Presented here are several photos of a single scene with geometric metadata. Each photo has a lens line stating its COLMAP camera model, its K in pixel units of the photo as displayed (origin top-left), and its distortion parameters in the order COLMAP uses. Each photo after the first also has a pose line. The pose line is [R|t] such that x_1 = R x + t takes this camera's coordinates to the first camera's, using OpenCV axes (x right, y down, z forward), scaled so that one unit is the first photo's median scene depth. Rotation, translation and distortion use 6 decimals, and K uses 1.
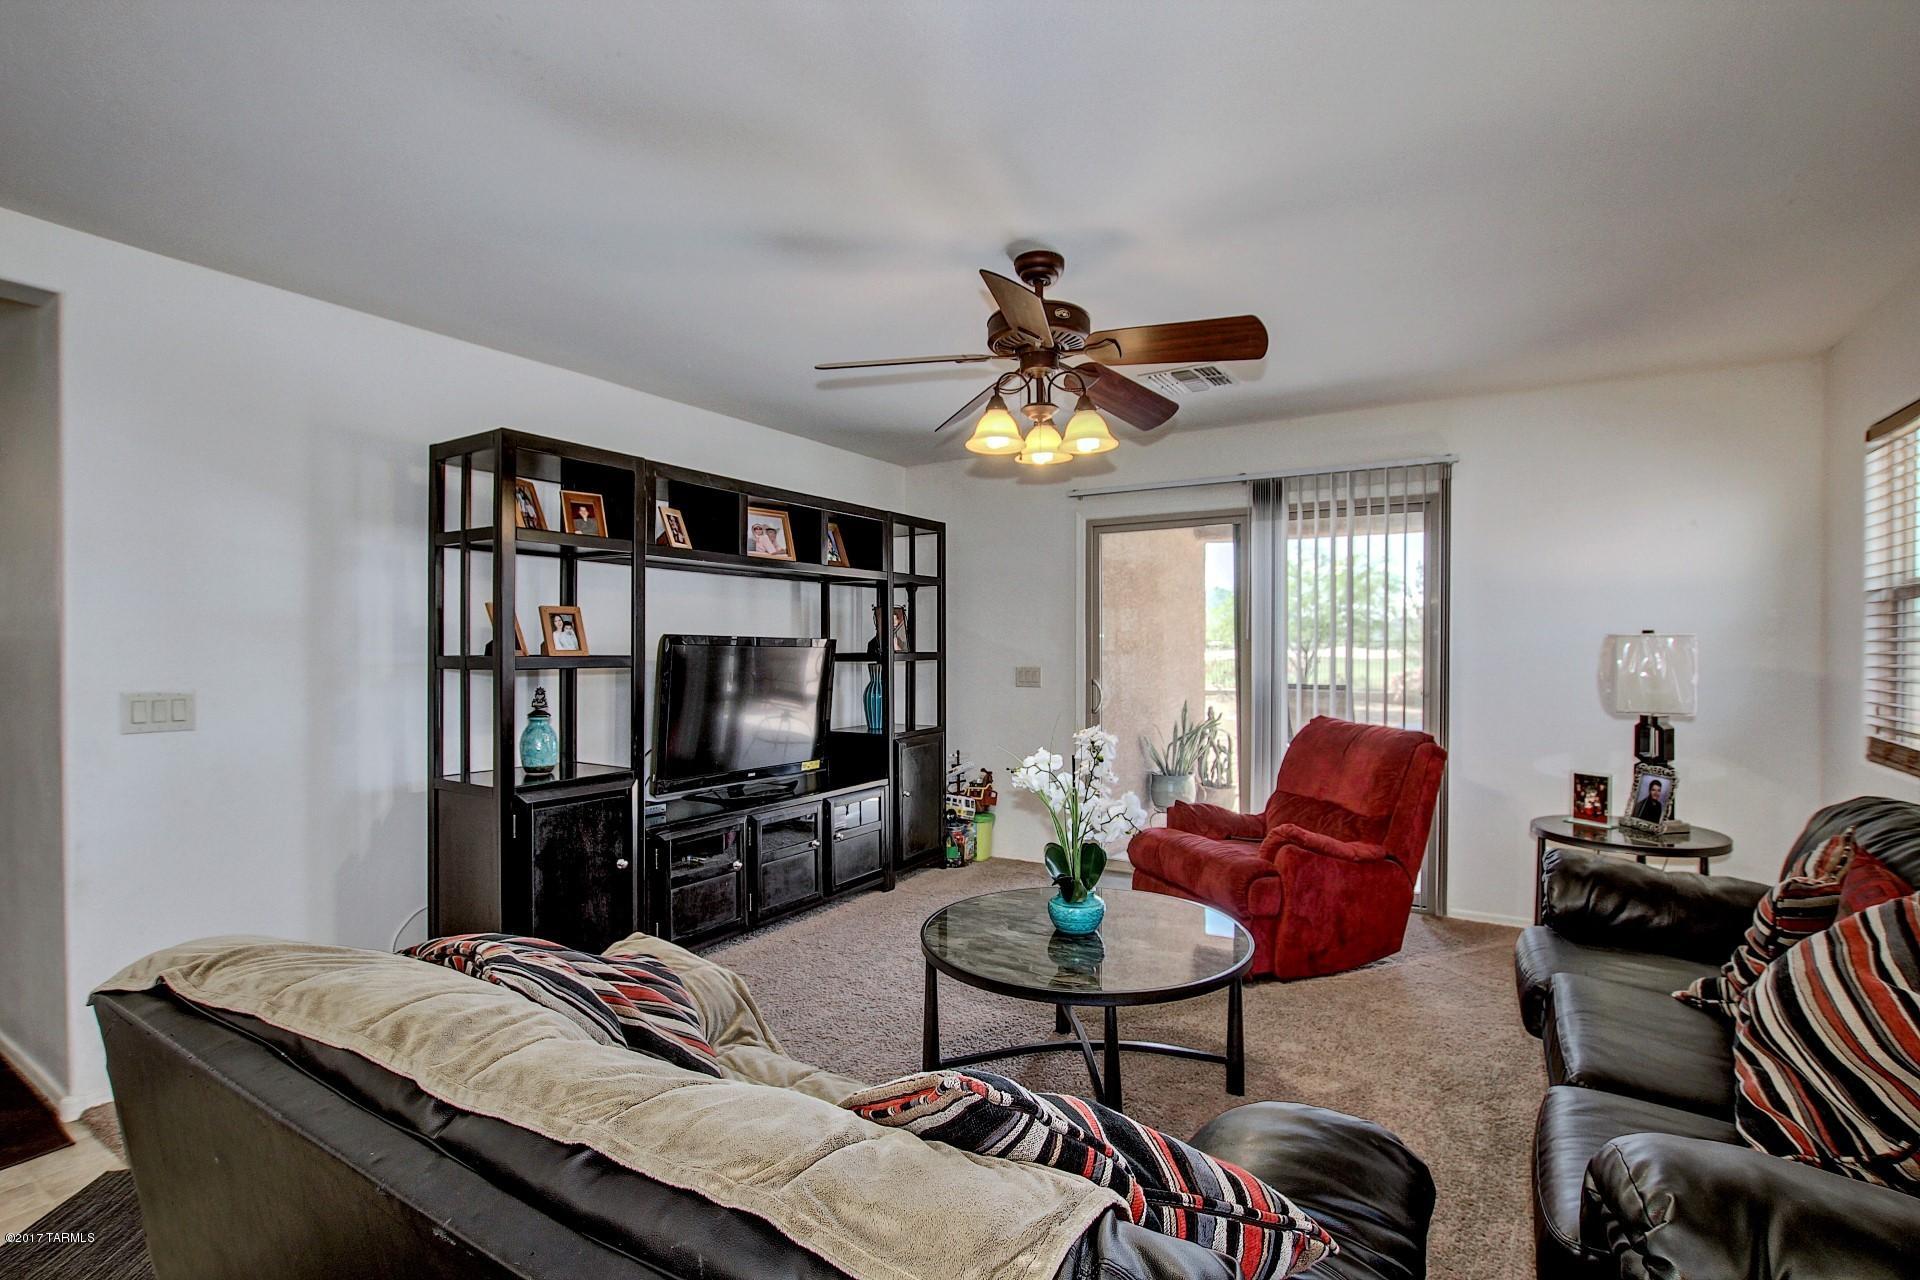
lens RADIAL K [[877.9, 0, 960.0], [0, 877.9, 640.0], [0, 0, 1]] dist [-0.021991, 0.000011]
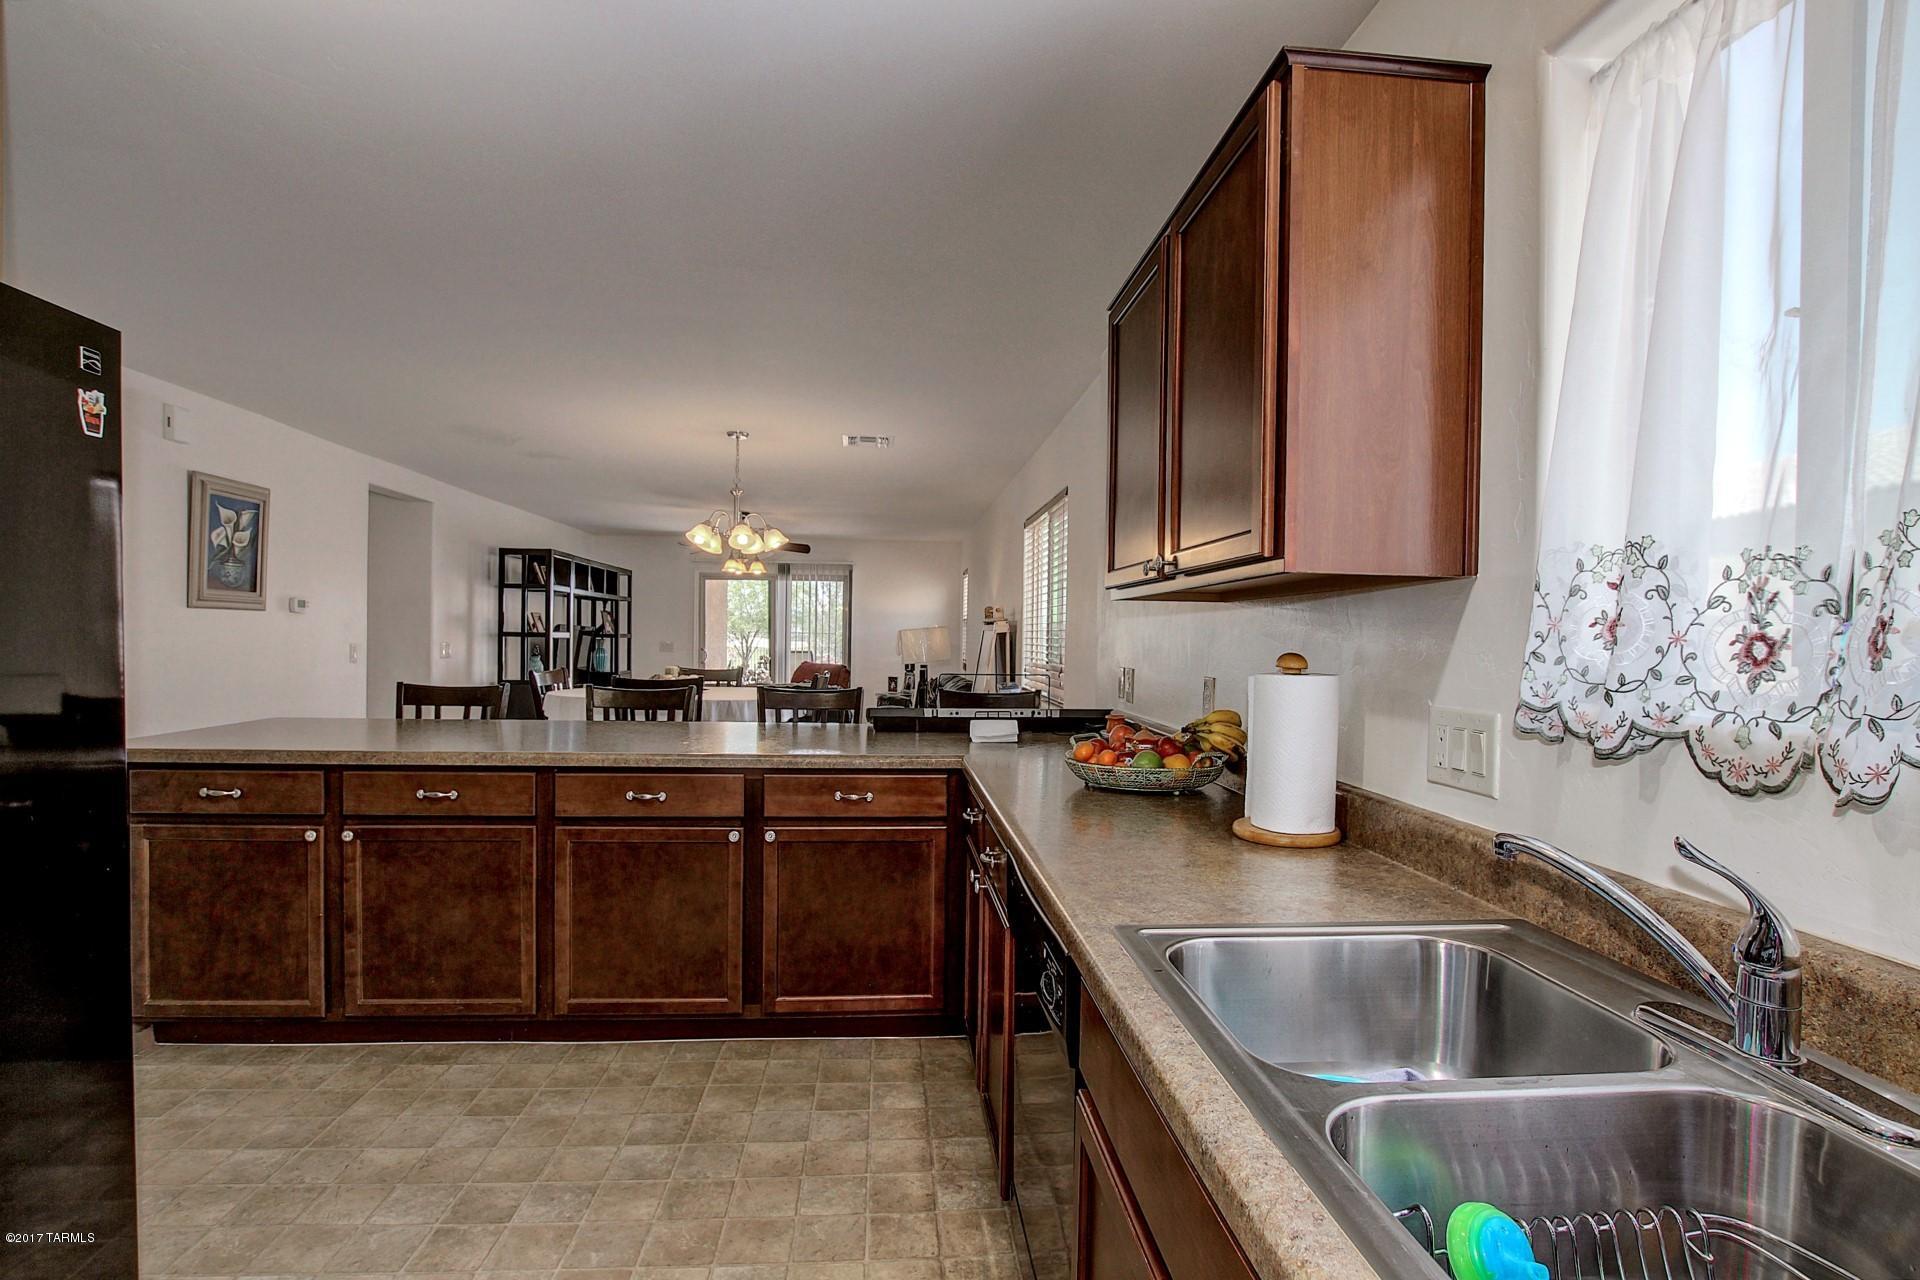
lens RADIAL K [[933.6, 0, 960.0], [0, 933.6, 640.0], [0, 0, 1]] dist [-0.024329, 0.000125]
pose [[0.820341, 0.009643, 0.571793, -0.947644], [-0.012828, 0.999917, 0.001540, 0.019151], [-0.571730, -0.008598, 0.820397, -1.812799]]
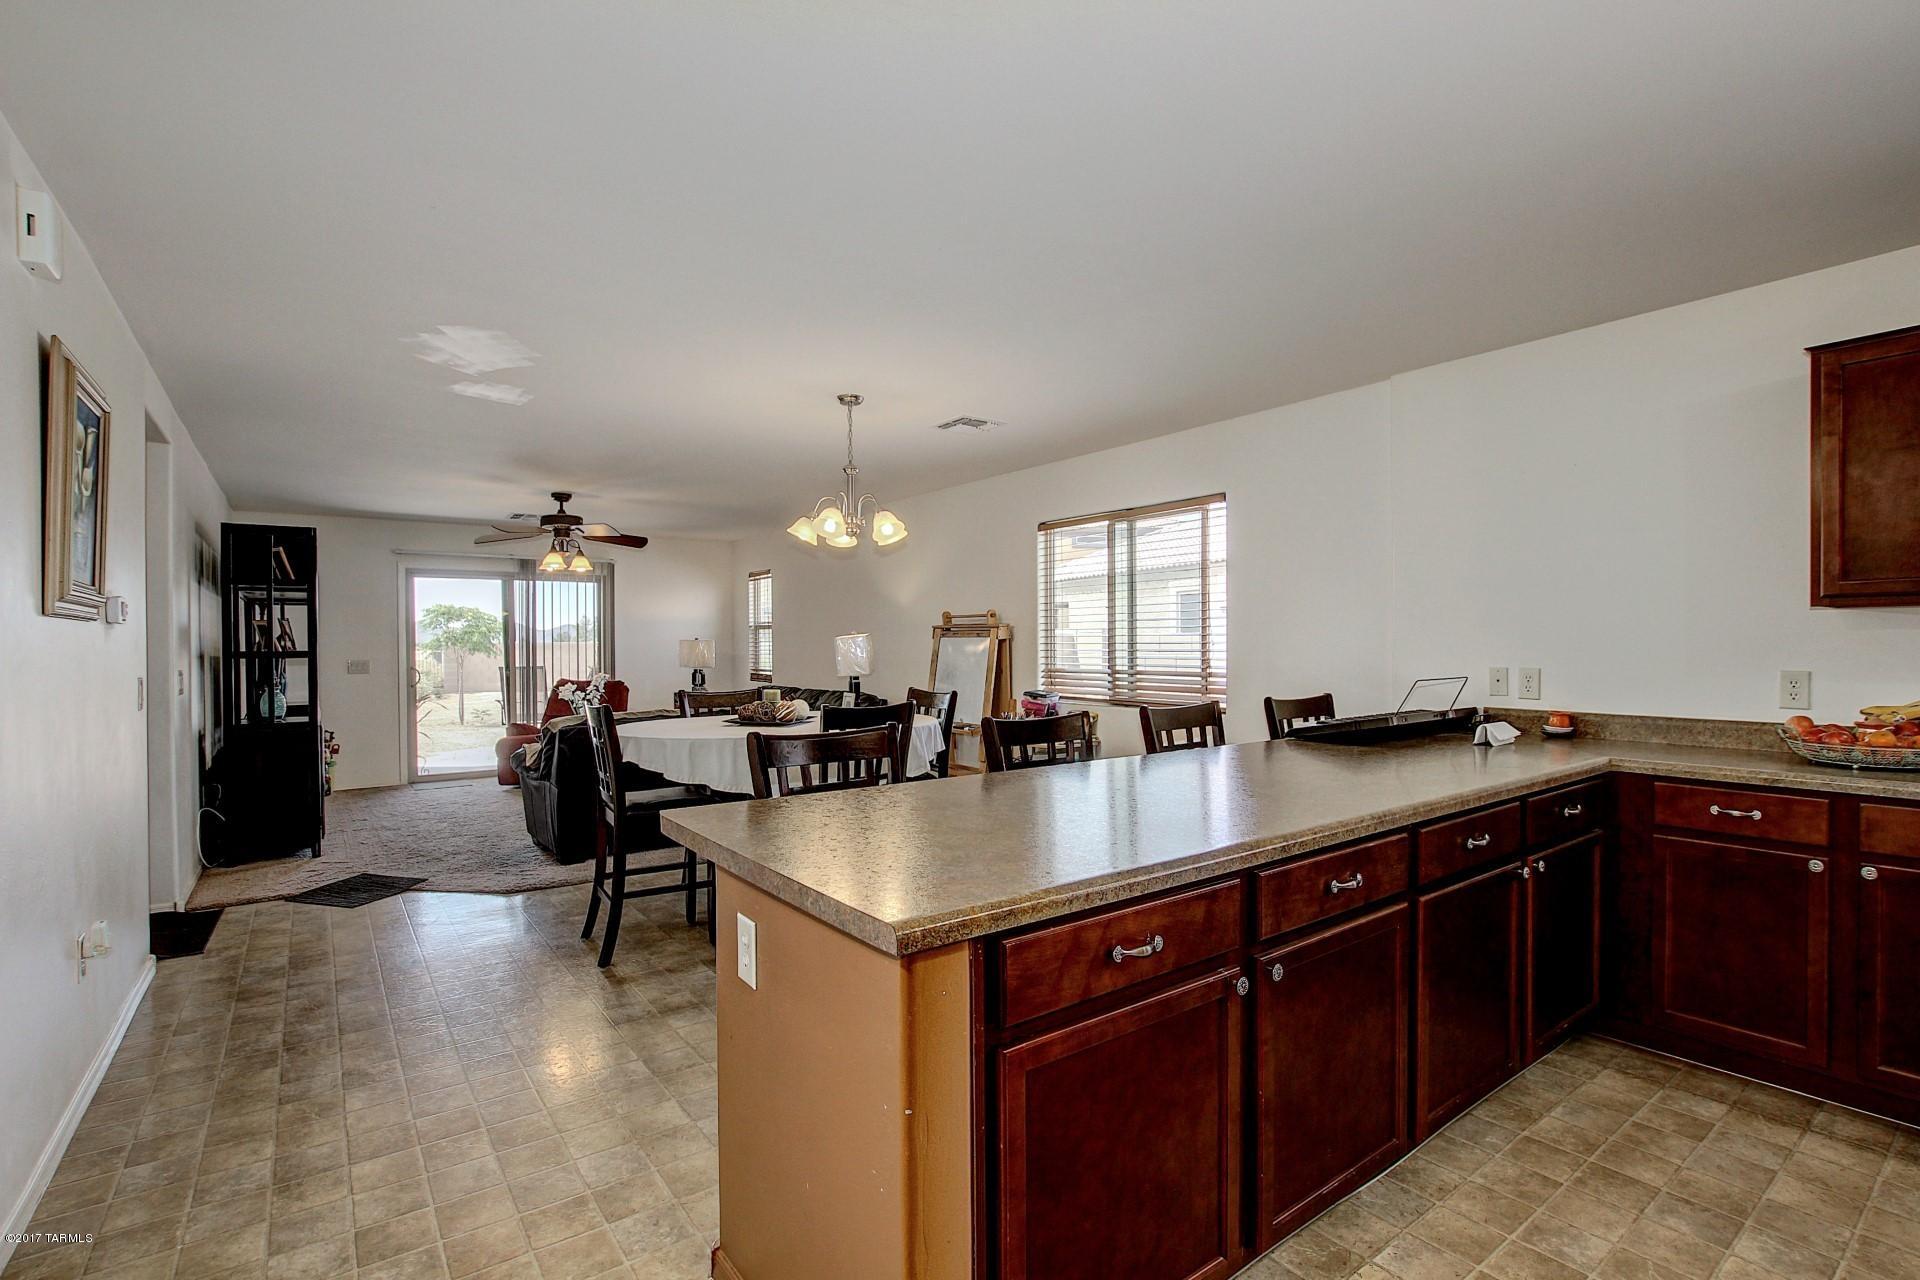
lens RADIAL K [[877.9, 0, 960.0], [0, 877.9, 640.0], [0, 0, 1]] dist [-0.021991, 0.000011]
pose [[0.393414, 0.005519, 0.919345, -1.443321], [0.002977, 0.999969, -0.007277, 0.015713], [-0.919356, 0.005600, 0.393386, -0.879316]]
